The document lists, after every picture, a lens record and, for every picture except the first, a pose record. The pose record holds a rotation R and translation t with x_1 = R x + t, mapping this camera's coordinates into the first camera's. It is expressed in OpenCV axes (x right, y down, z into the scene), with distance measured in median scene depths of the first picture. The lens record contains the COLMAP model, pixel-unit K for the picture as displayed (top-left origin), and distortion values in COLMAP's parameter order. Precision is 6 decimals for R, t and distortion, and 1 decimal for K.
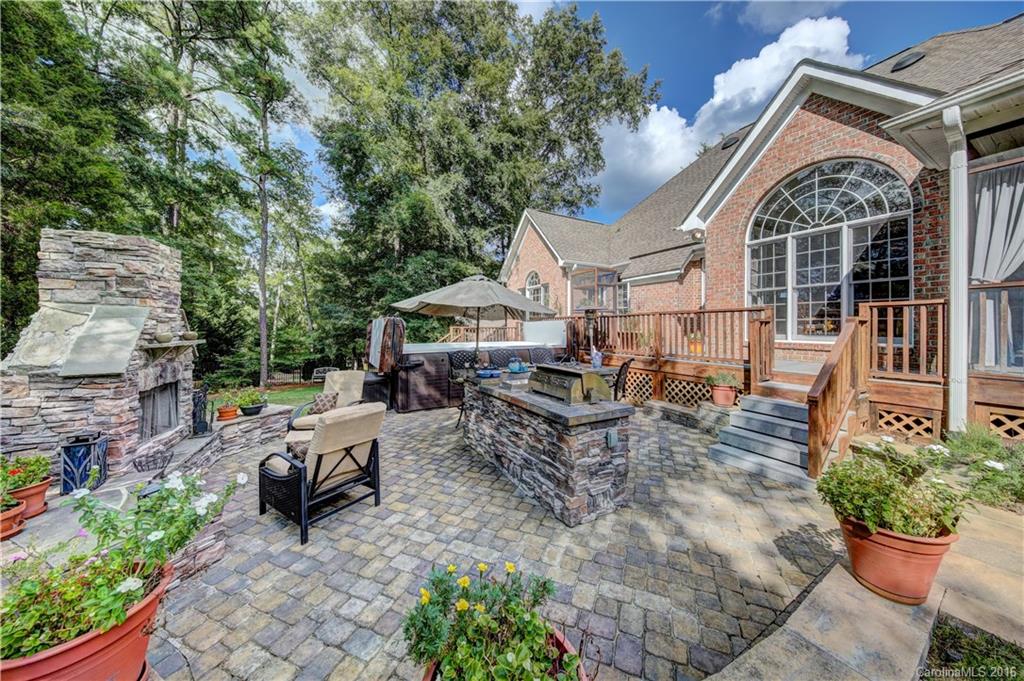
lens RADIAL K [[332.4, 0, 513.2], [0, 332.4, 324.0], [0, 0, 1]] dist [0.000460, -0.000481]
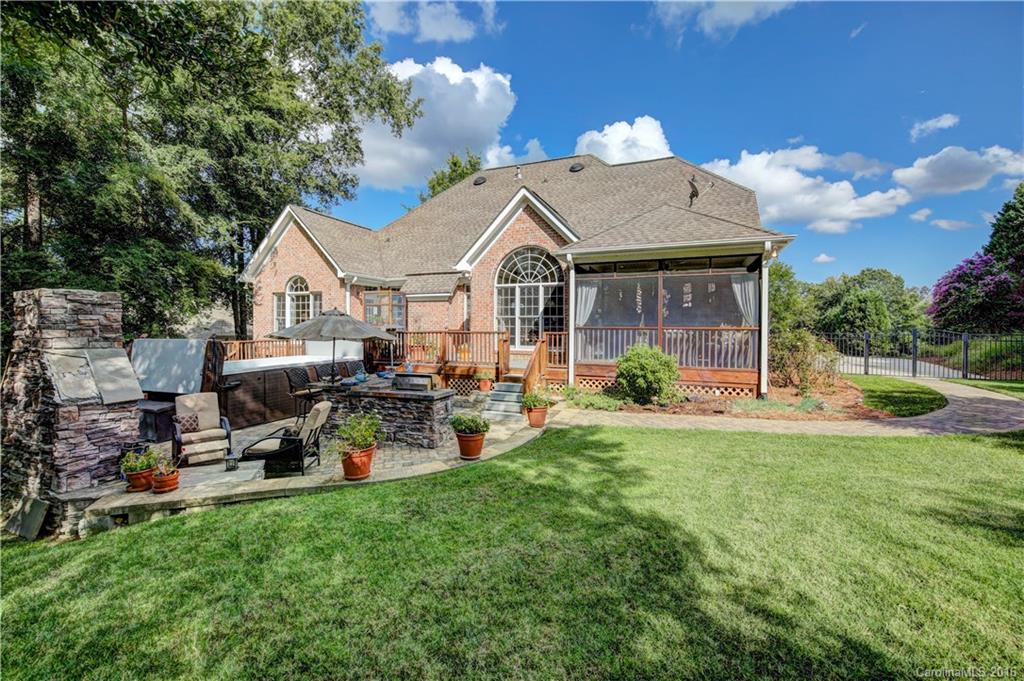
lens RADIAL K [[441.9, 0, 512.3], [0, 441.9, 335.0], [0, 0, 1]] dist [-0.001110, -0.000090]
pose [[0.778067, -0.017661, 0.627933, -0.563253], [-0.003575, 0.999464, 0.032540, -0.091127], [-0.628171, -0.027564, 0.777587, -0.692129]]
